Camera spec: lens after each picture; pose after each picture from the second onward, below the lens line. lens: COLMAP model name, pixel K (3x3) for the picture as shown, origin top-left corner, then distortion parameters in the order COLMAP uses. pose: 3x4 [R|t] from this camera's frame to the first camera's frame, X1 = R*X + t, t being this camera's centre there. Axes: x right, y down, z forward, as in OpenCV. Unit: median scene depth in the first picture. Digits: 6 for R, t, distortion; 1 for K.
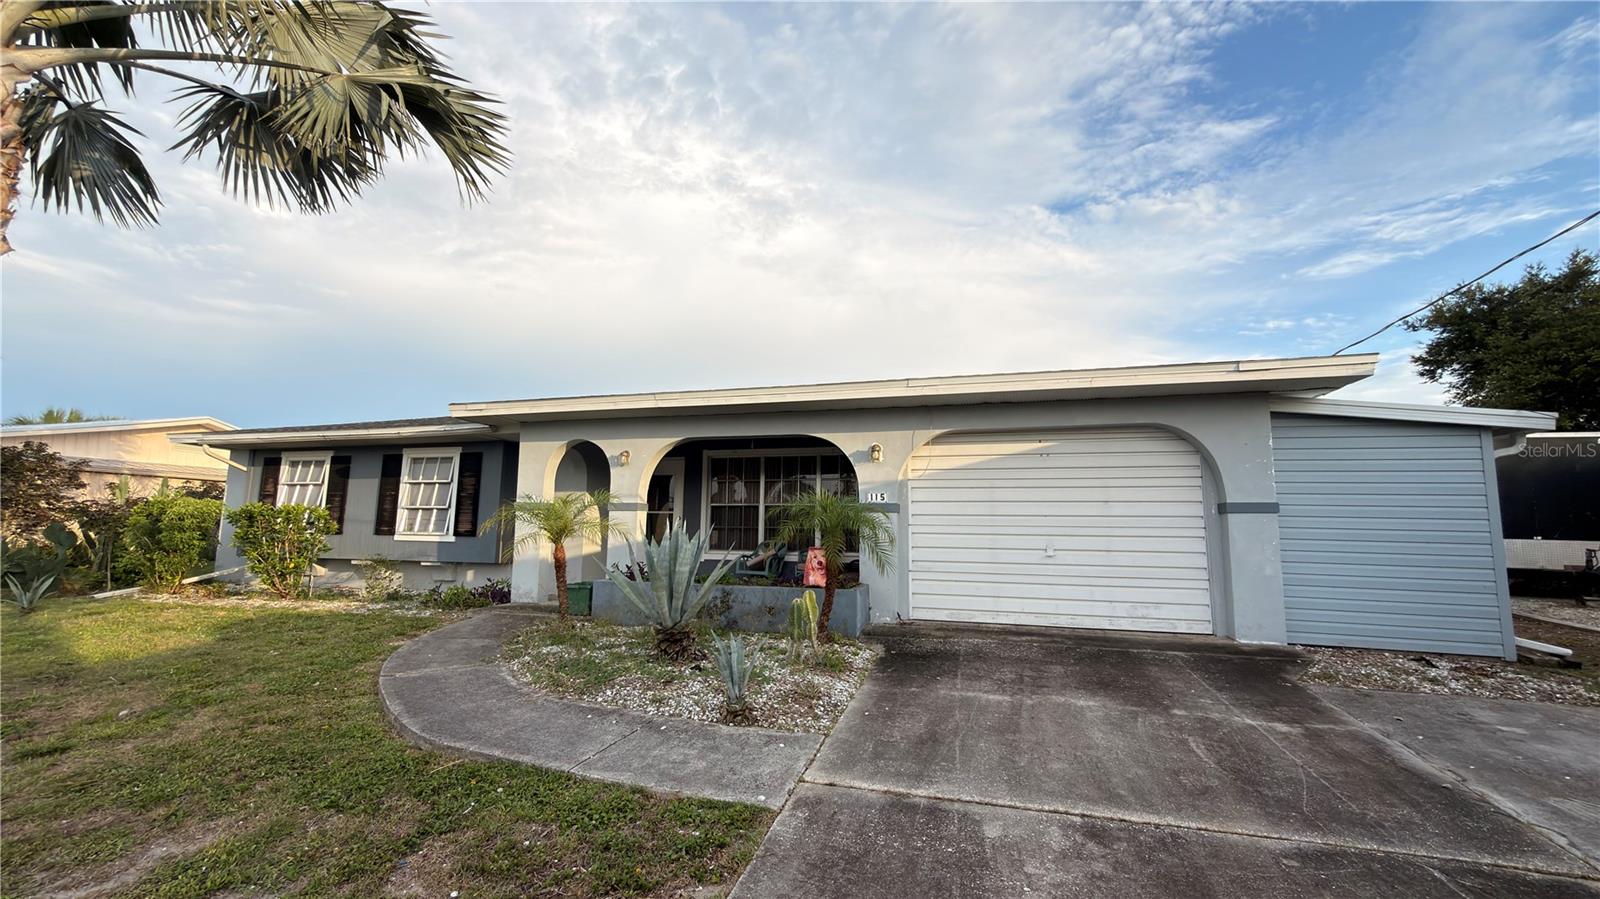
lens RADIAL K [[648.2, 0, 798.4], [0, 648.2, 451.8], [0, 0, 1]] dist [-0.000670, 0.000046]
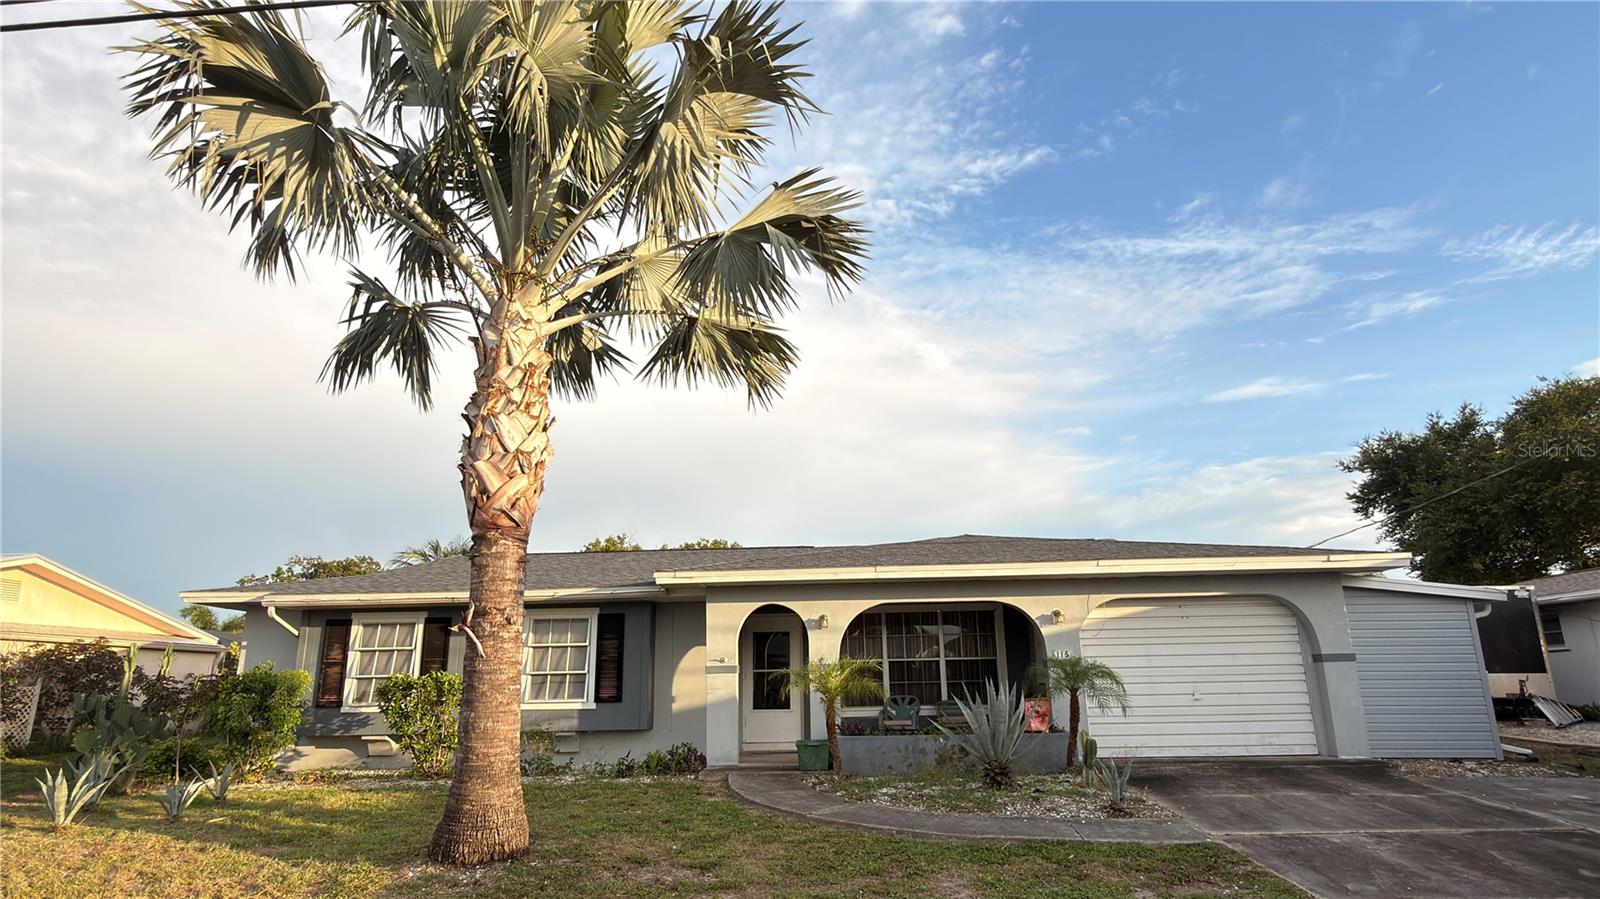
lens RADIAL K [[898.4, 0, 801.8], [0, 898.4, 448.3], [0, 0, 1]] dist [0.001348, -0.001154]
pose [[0.968932, 0.032401, 0.245195, -0.685581], [0.000701, 0.991018, -0.133730, -0.076624], [-0.247325, 0.129747, 0.960206, -0.470948]]
